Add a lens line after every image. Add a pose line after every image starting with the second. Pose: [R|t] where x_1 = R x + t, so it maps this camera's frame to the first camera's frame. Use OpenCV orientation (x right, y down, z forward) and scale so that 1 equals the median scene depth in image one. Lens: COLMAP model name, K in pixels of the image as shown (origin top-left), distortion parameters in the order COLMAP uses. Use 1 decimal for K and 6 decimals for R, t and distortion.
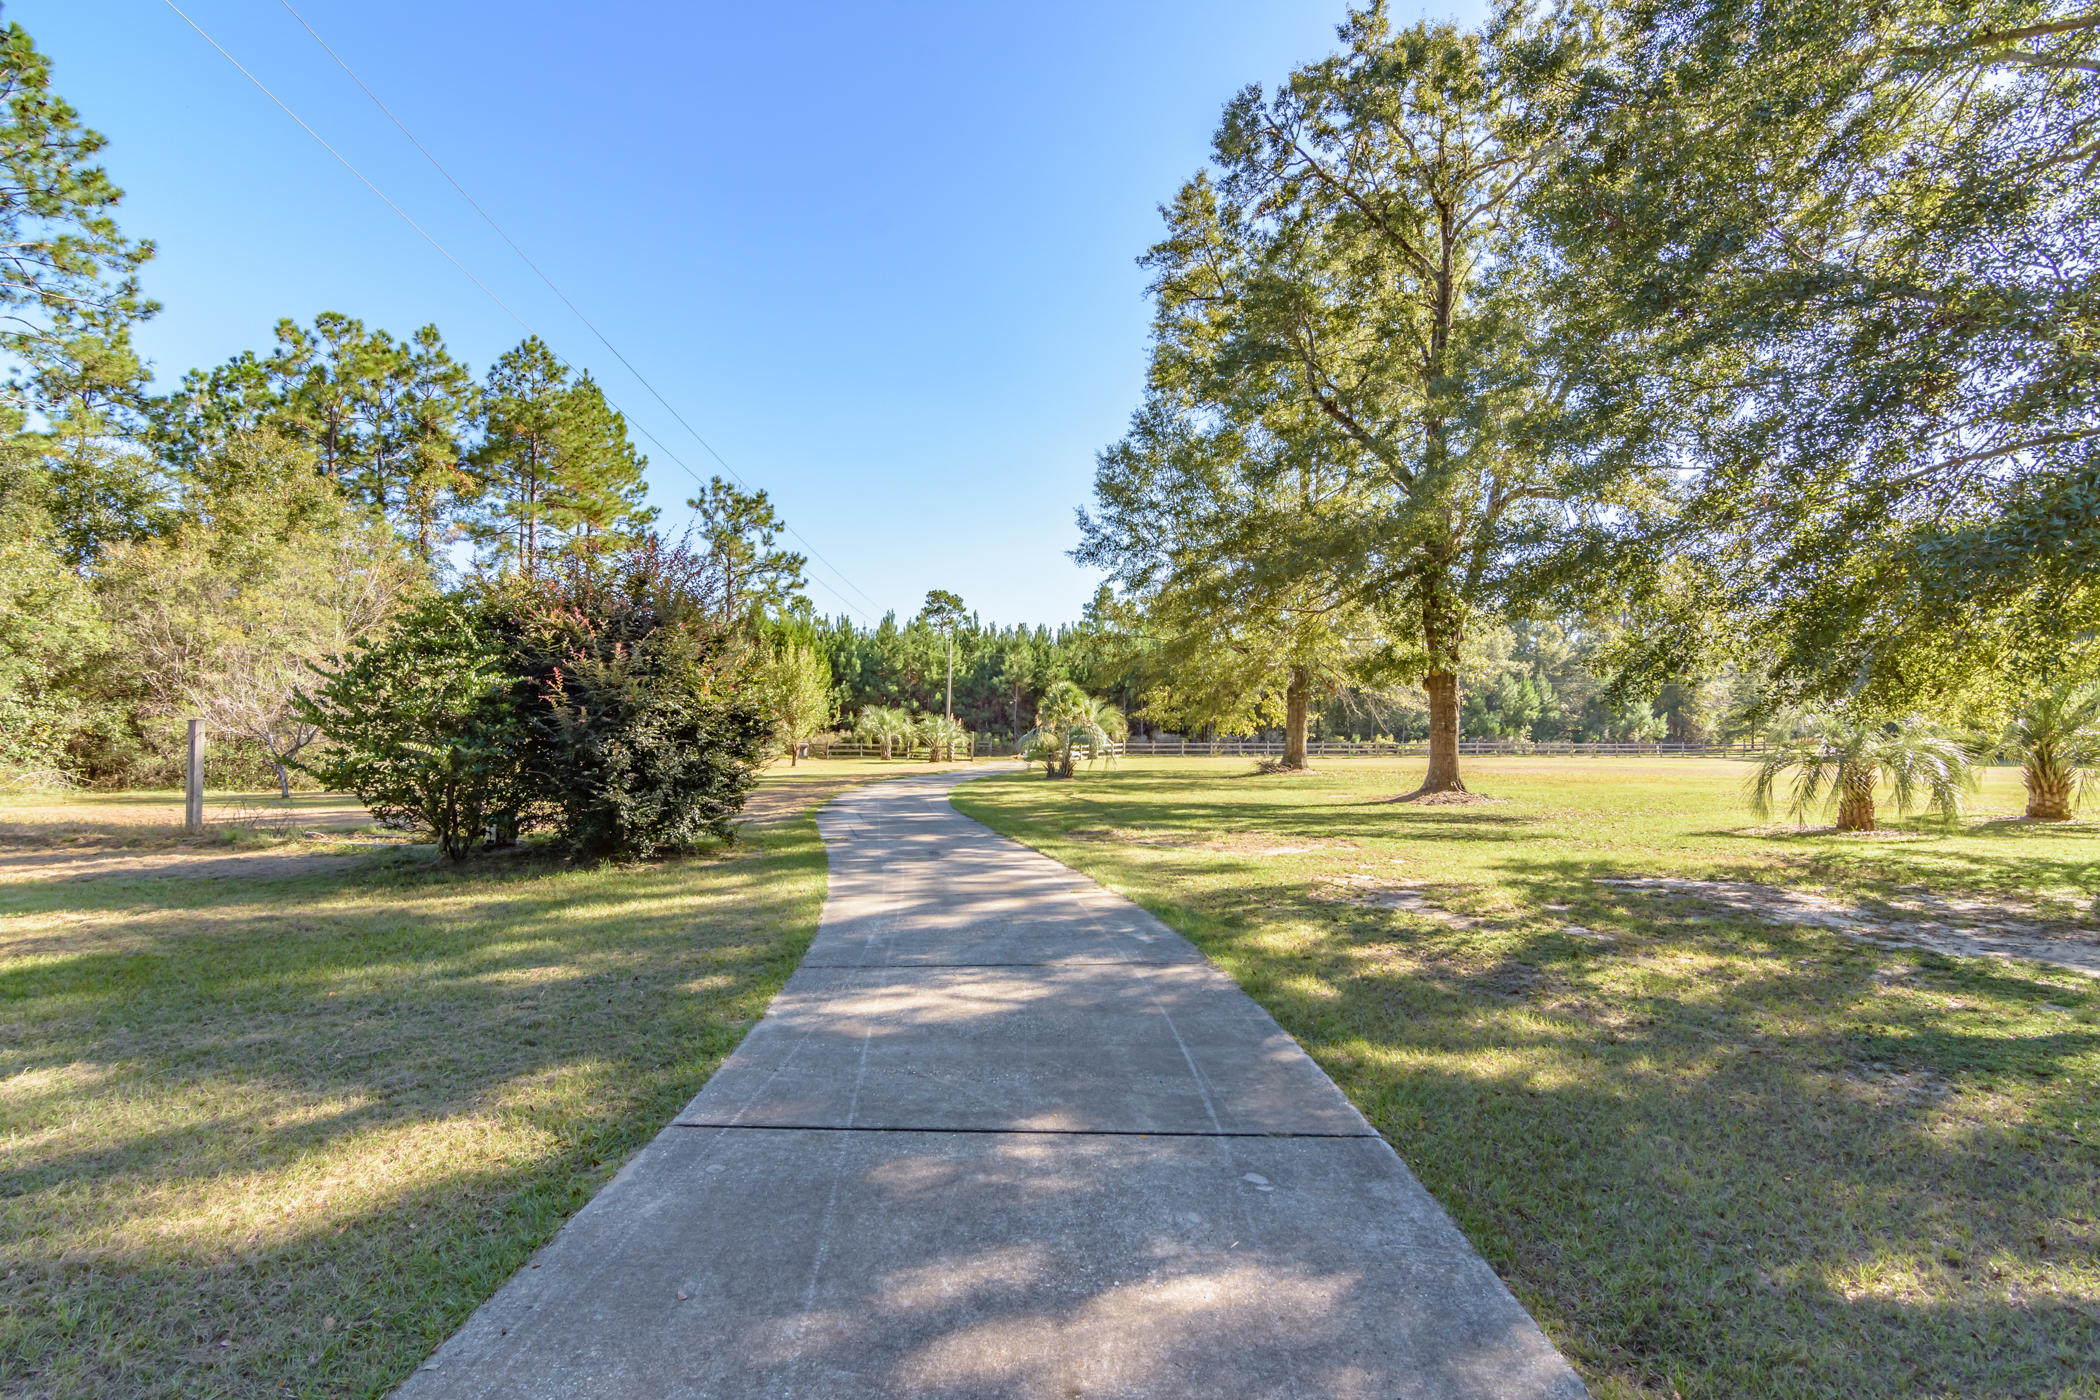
lens RADIAL K [[1010.3, 0, 1046.3], [0, 1010.3, 703.7], [0, 0, 1]] dist [-0.000677, 0.000570]
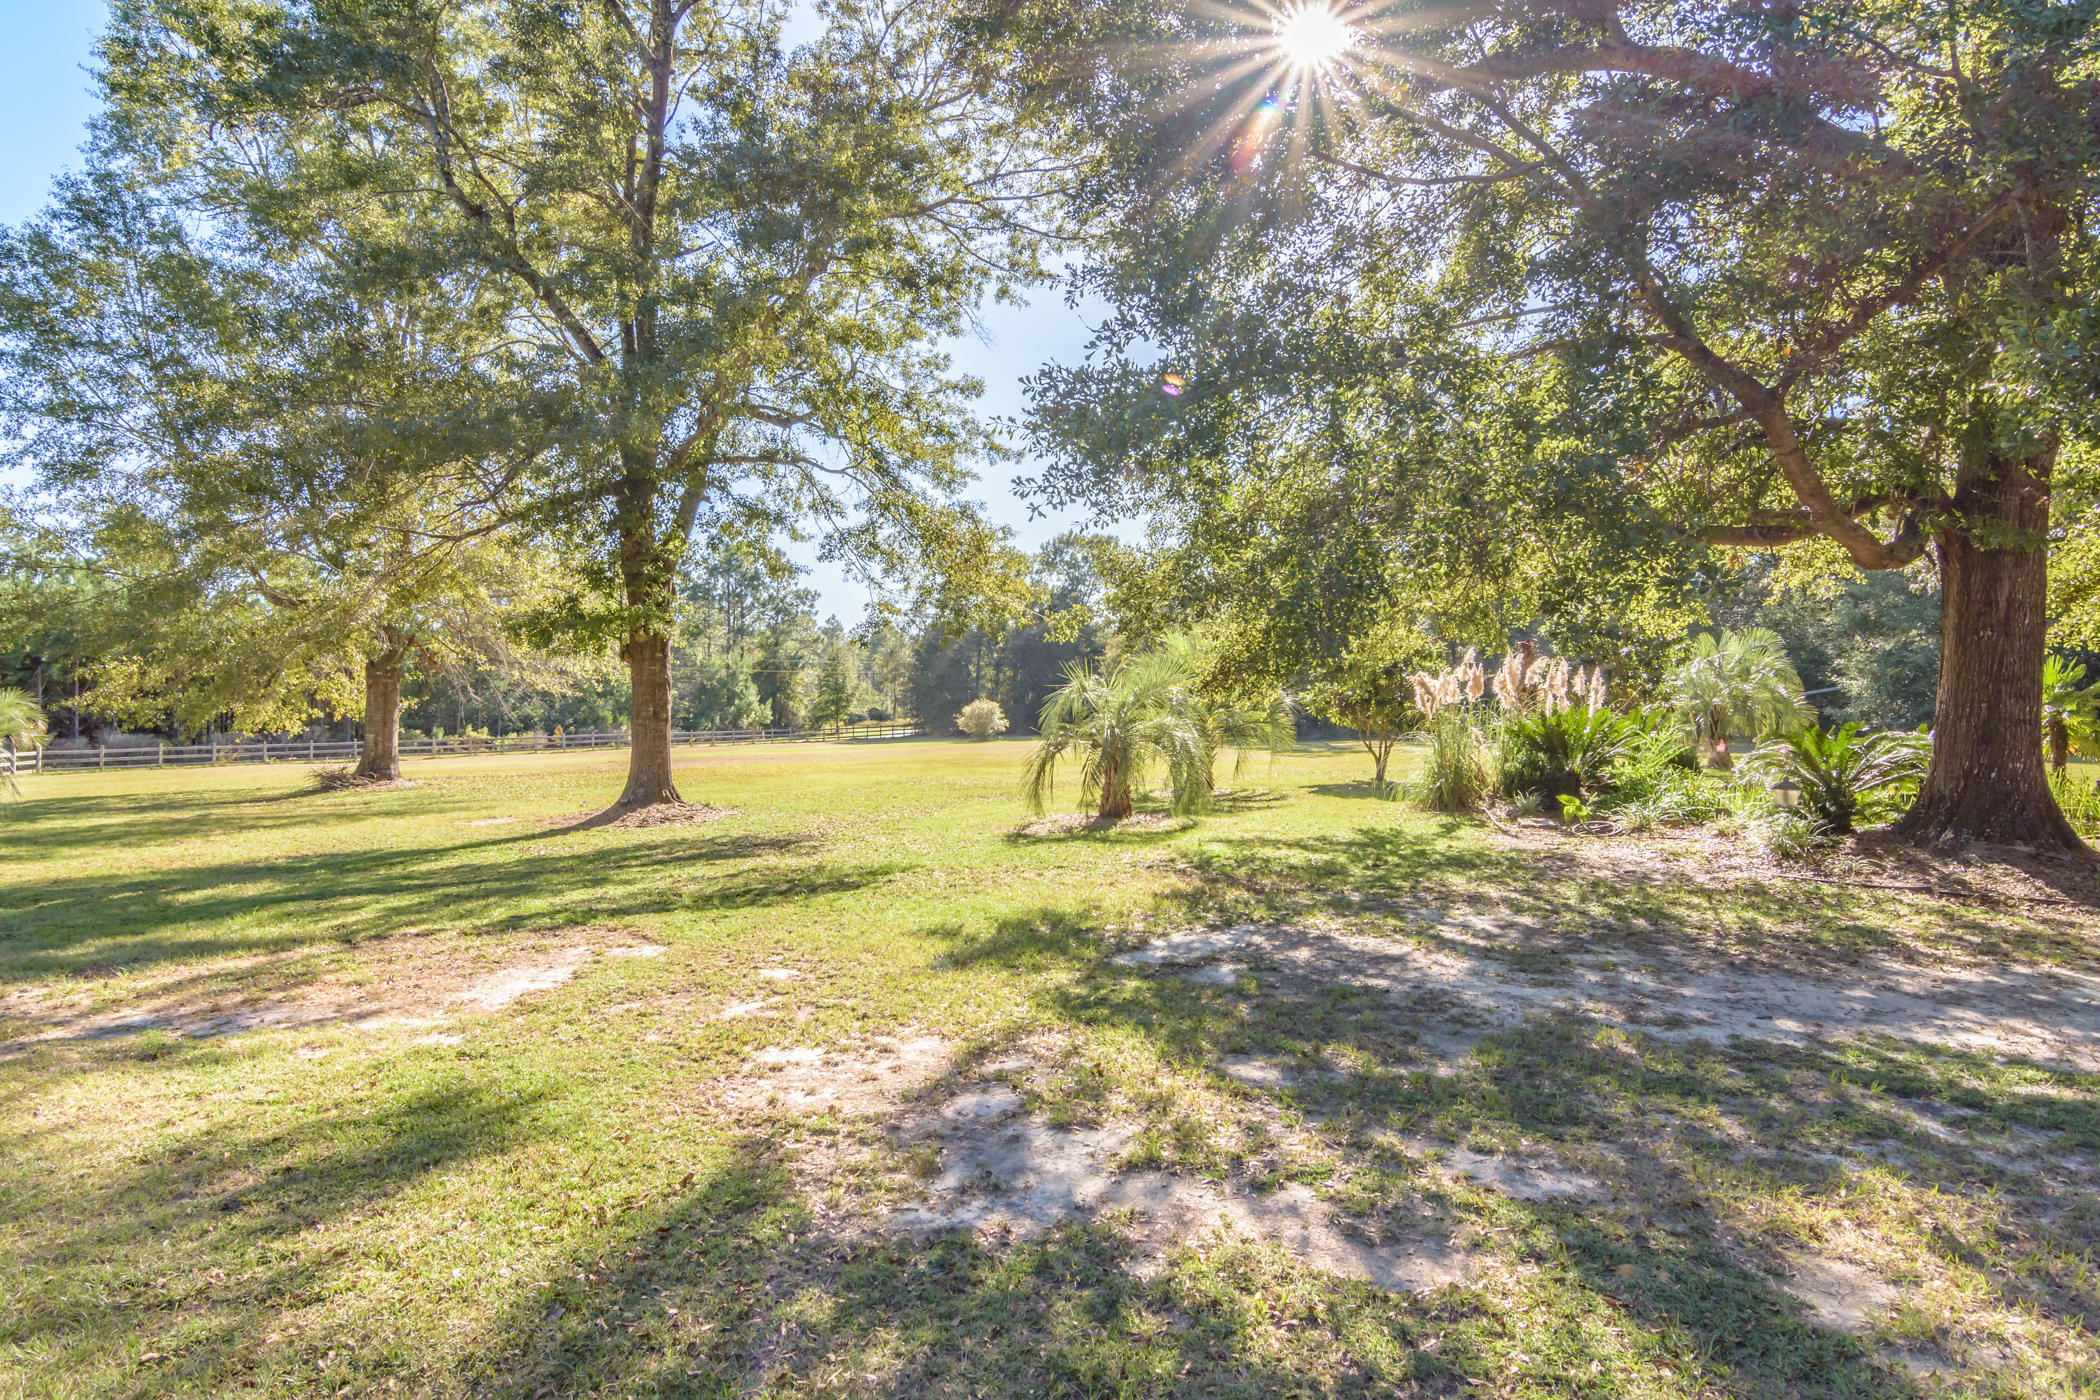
lens RADIAL K [[1070.3, 0, 1049.5], [0, 1070.3, 698.2], [0, 0, 1]] dist [-0.001382, -0.000089]
pose [[0.671838, -0.004735, 0.740683, 0.012847], [0.000190, 0.999981, 0.006221, 0.004489], [-0.740698, -0.004039, 0.671826, 0.165864]]
